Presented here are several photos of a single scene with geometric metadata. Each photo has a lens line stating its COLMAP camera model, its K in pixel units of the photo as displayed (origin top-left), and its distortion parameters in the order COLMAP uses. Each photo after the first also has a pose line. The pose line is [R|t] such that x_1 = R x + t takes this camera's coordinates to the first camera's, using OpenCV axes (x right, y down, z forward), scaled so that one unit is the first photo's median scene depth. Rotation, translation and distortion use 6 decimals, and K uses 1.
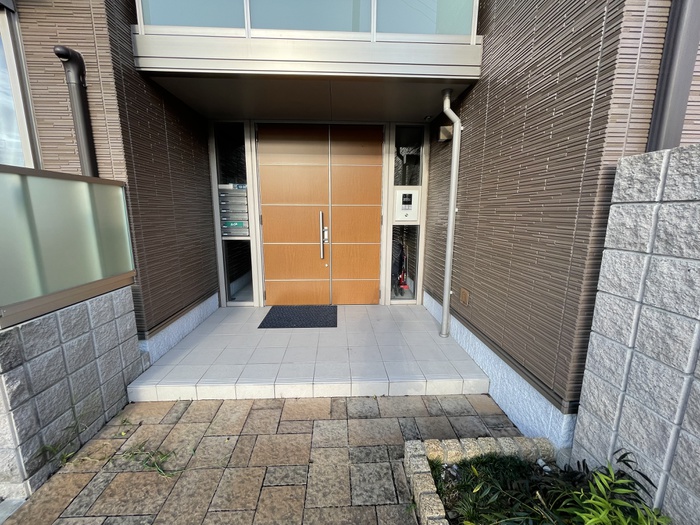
lens RADIAL K [[283.6, 0, 351.4], [0, 283.6, 263.2], [0, 0, 1]] dist [-0.002852, -0.000366]
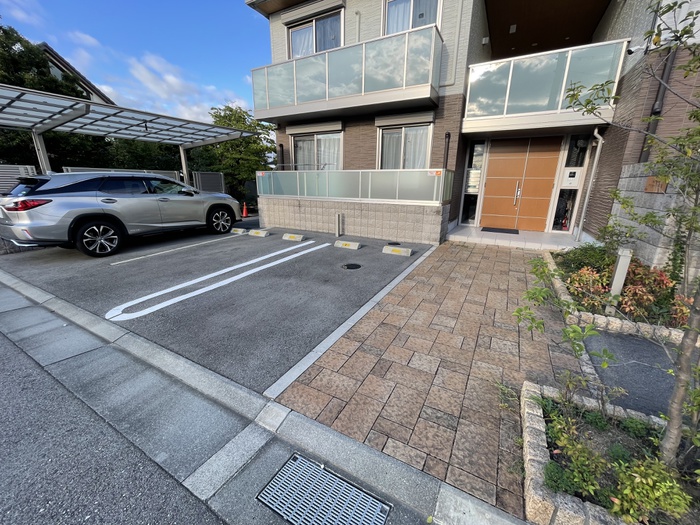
lens RADIAL K [[283.6, 0, 347.4], [0, 283.6, 263.0], [0, 0, 1]] dist [-0.002852, -0.000366]
pose [[0.846262, 0.150924, -0.510944, -0.014943], [-0.099593, 0.986945, 0.126573, 0.258261], [0.523376, -0.056228, 0.850244, -1.384435]]
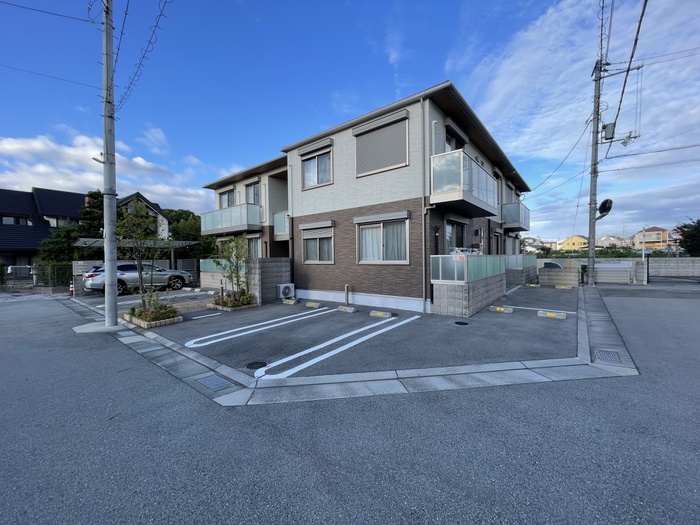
lens RADIAL K [[283.6, 0, 349.4], [0, 283.6, 262.1], [0, 0, 1]] dist [-0.002852, -0.000366]
pose [[0.732302, 0.000398, -0.680980, 2.943706], [-0.103610, 0.988423, -0.110840, 0.191552], [0.673052, 0.151725, 0.723865, -1.470102]]
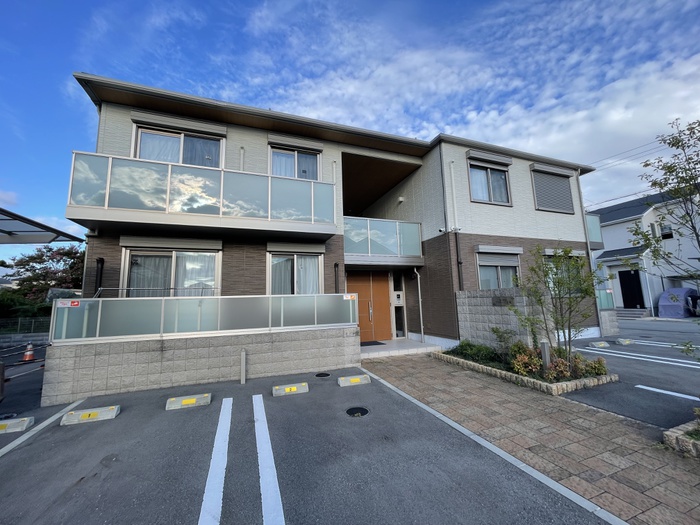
lens RADIAL K [[283.6, 0, 351.9], [0, 283.6, 262.1], [0, 0, 1]] dist [-0.002852, -0.000366]
pose [[0.953597, 0.009803, 0.300925, -1.021854], [0.084196, 0.950912, -0.297787, 0.221692], [-0.289072, 0.309305, 0.905962, -1.376361]]
